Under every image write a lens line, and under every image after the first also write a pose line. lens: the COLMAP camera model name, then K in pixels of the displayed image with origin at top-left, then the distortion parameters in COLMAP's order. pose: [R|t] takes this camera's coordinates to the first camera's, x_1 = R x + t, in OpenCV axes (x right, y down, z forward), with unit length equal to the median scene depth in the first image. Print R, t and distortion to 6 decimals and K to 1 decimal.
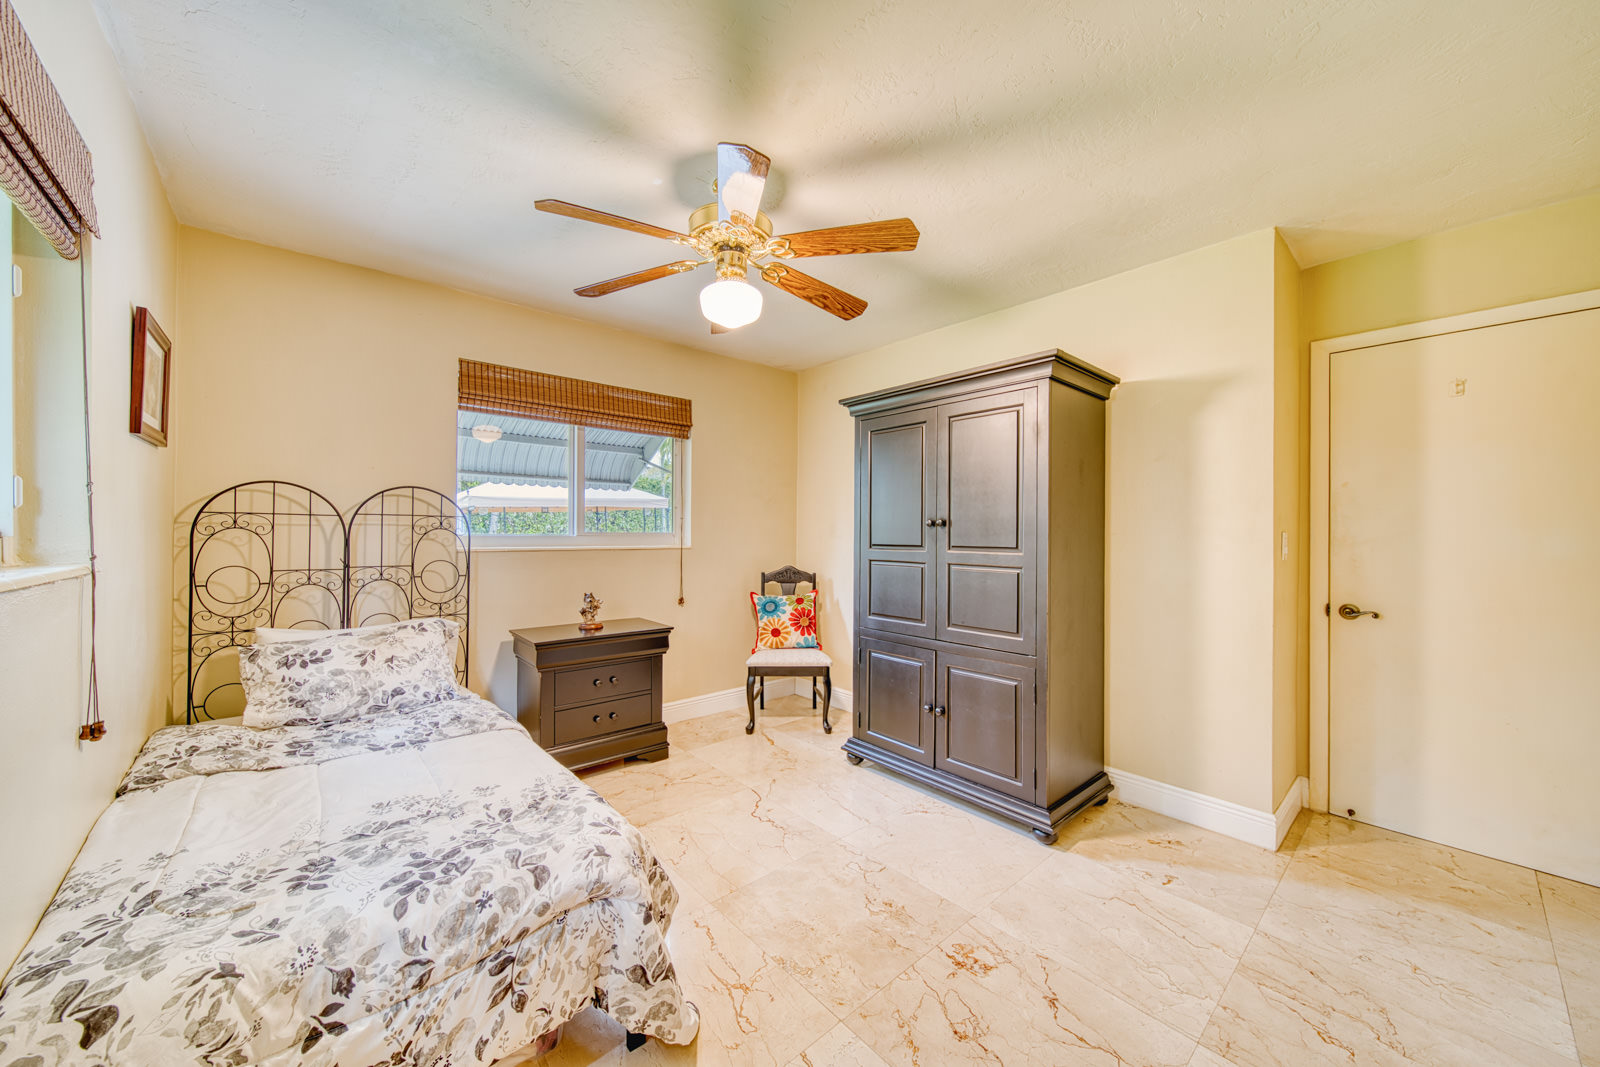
lens RADIAL K [[574.1, 0, 802.8], [0, 574.1, 531.5], [0, 0, 1]] dist [-0.000787, -0.000479]
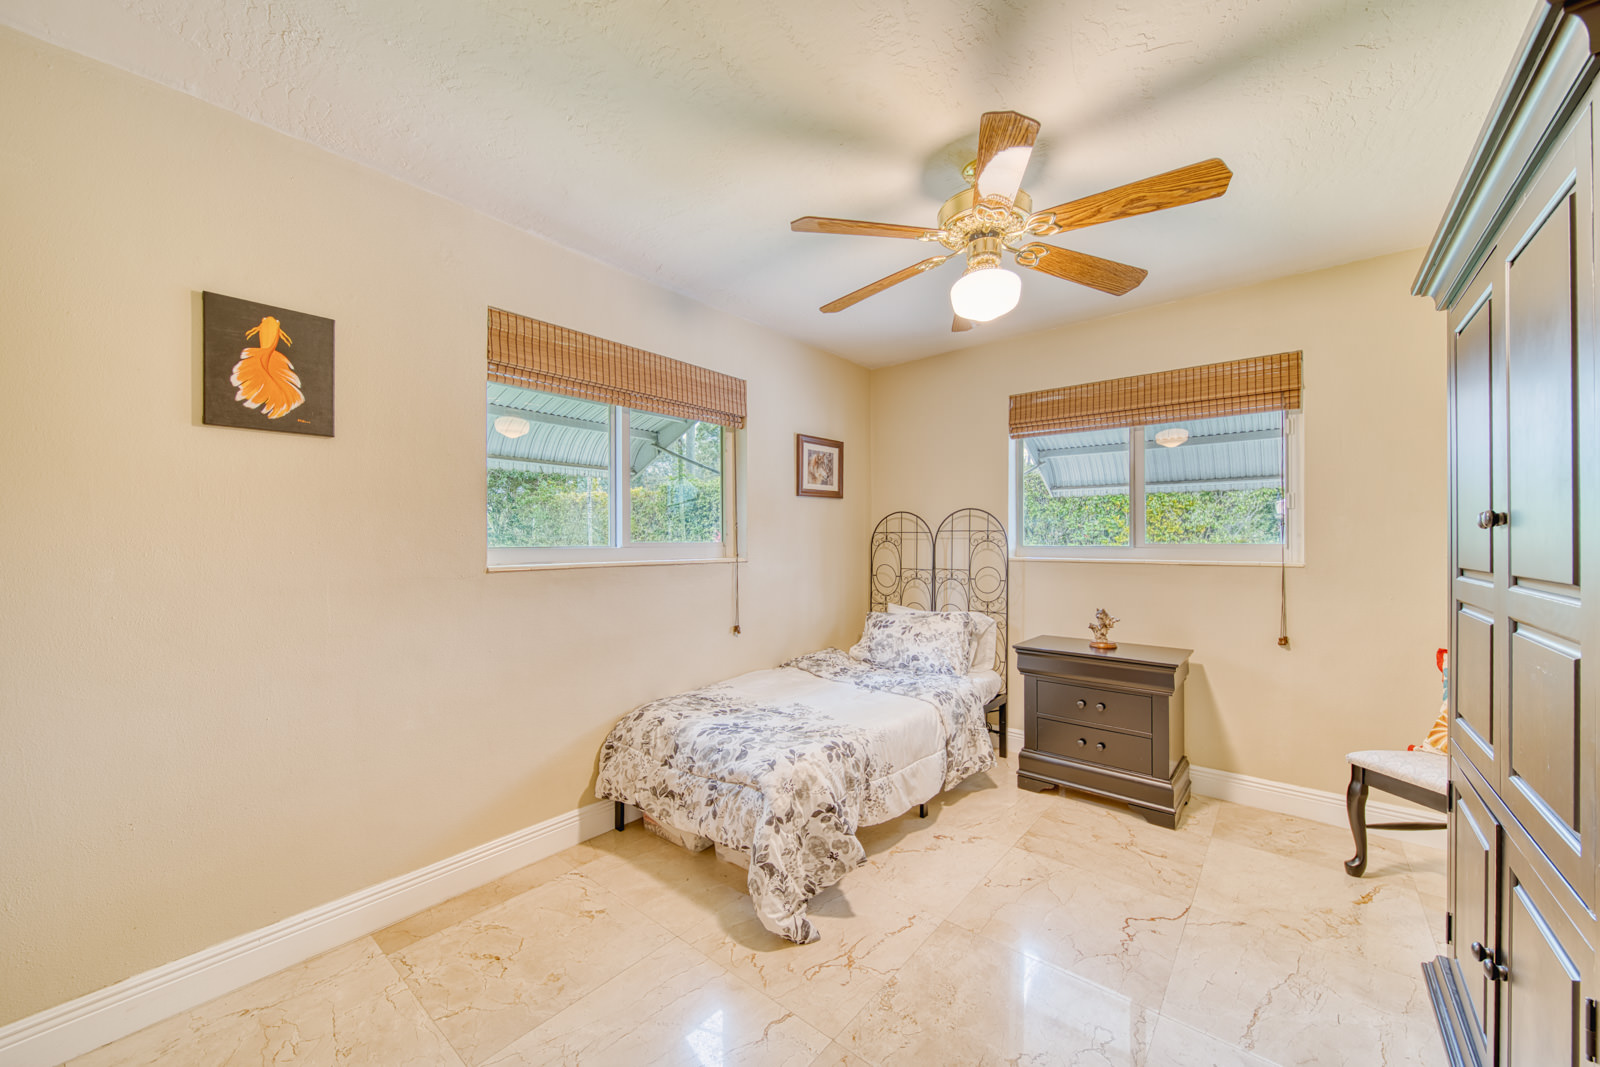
lens RADIAL K [[595.9, 0, 801.3], [0, 595.9, 535.8], [0, 0, 1]] dist [-0.001155, -0.000187]
pose [[0.149795, -0.015029, -0.988603, 0.745981], [0.002818, 0.999887, -0.014774, 0.002085], [0.988713, -0.000573, 0.149820, 0.547357]]
